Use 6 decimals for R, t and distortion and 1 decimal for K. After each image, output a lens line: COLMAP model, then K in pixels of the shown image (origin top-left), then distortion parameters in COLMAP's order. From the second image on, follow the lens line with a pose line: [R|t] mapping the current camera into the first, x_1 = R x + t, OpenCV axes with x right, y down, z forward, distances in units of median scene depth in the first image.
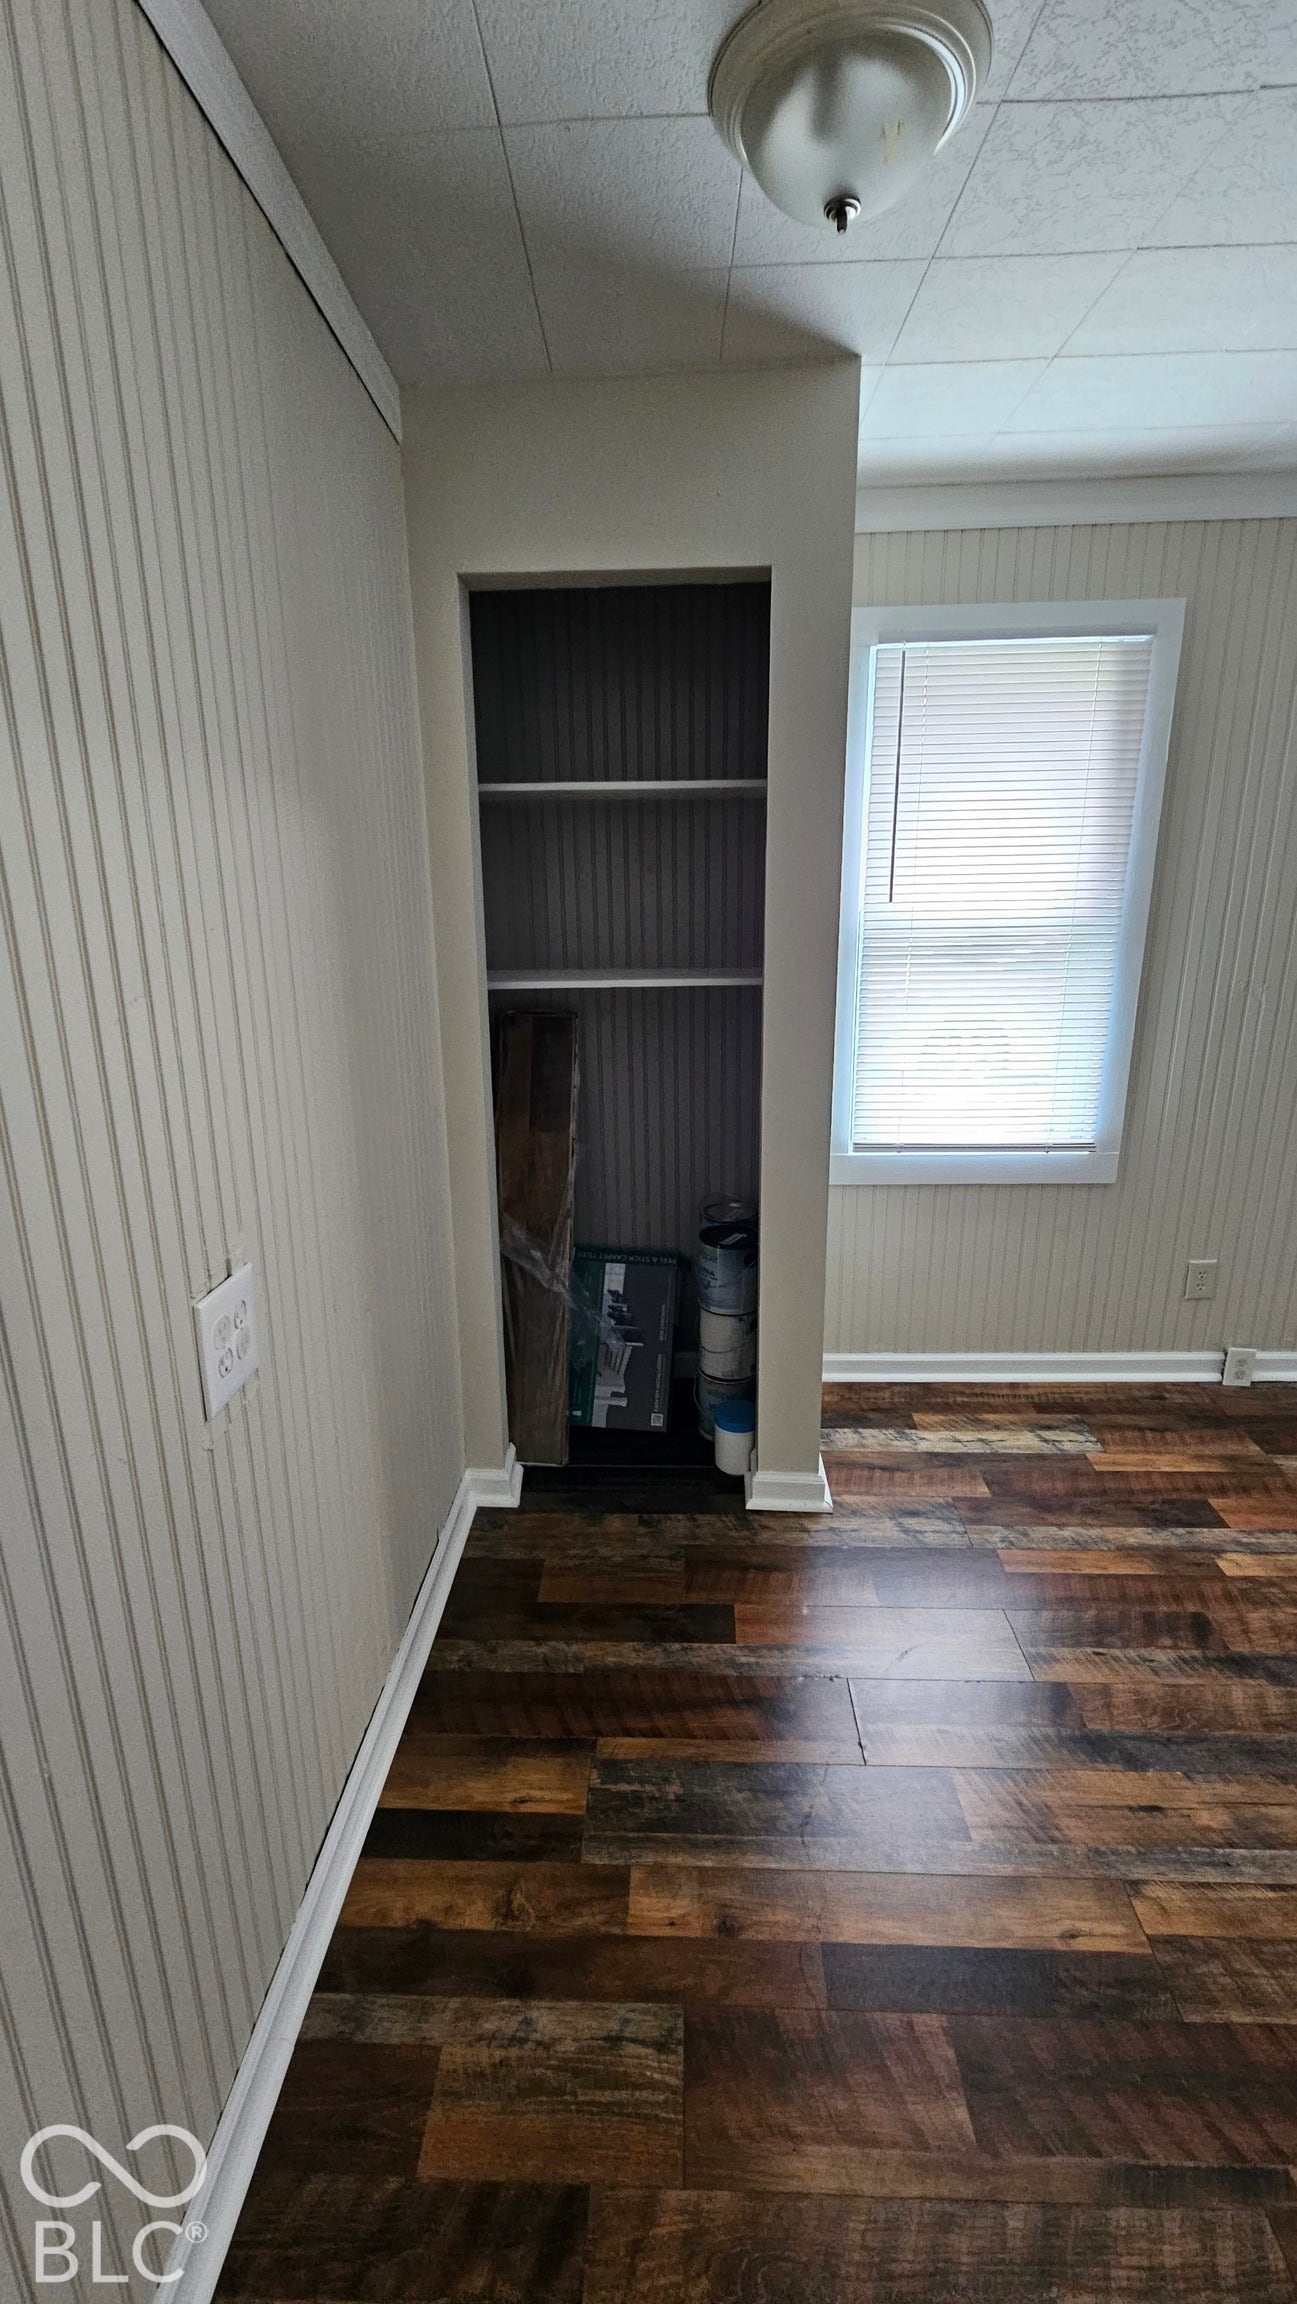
lens RADIAL K [[944.6, 0, 642.8], [0, 944.6, 1151.1], [0, 0, 1]] dist [0.004591, 0.001065]
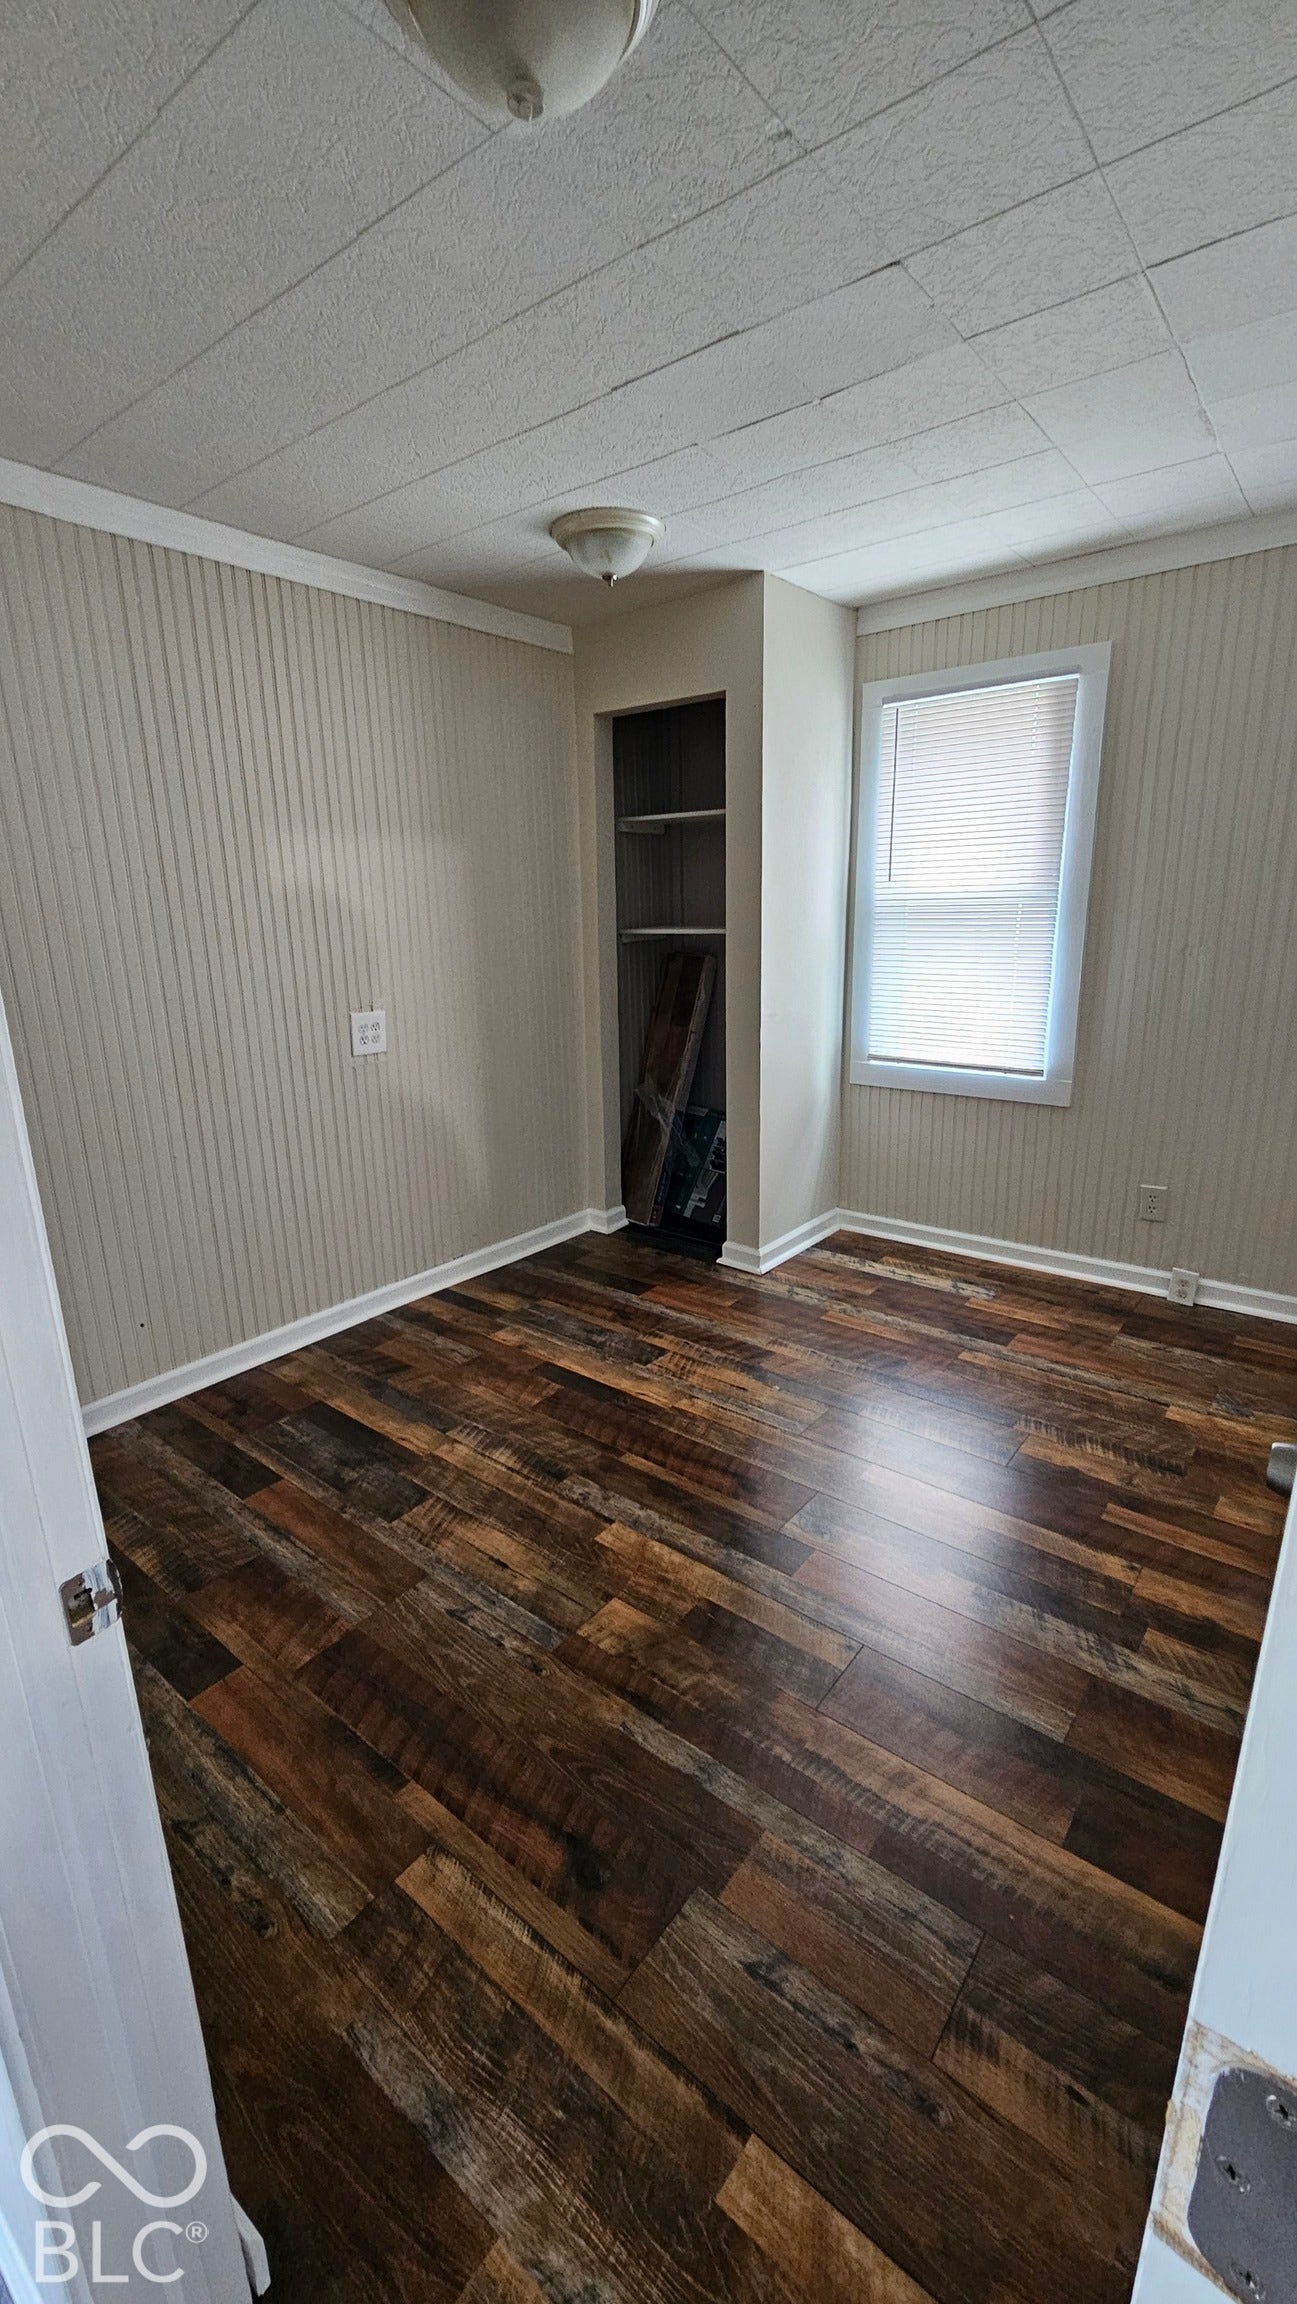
lens RADIAL K [[944.6, 0, 651.3], [0, 944.6, 1156.4], [0, 0, 1]] dist [0.004591, 0.001065]
pose [[0.801550, 0.153562, -0.577872, 0.907835], [-0.152026, 0.987038, 0.051421, 0.134894], [0.578278, 0.046635, 0.814506, -0.370814]]
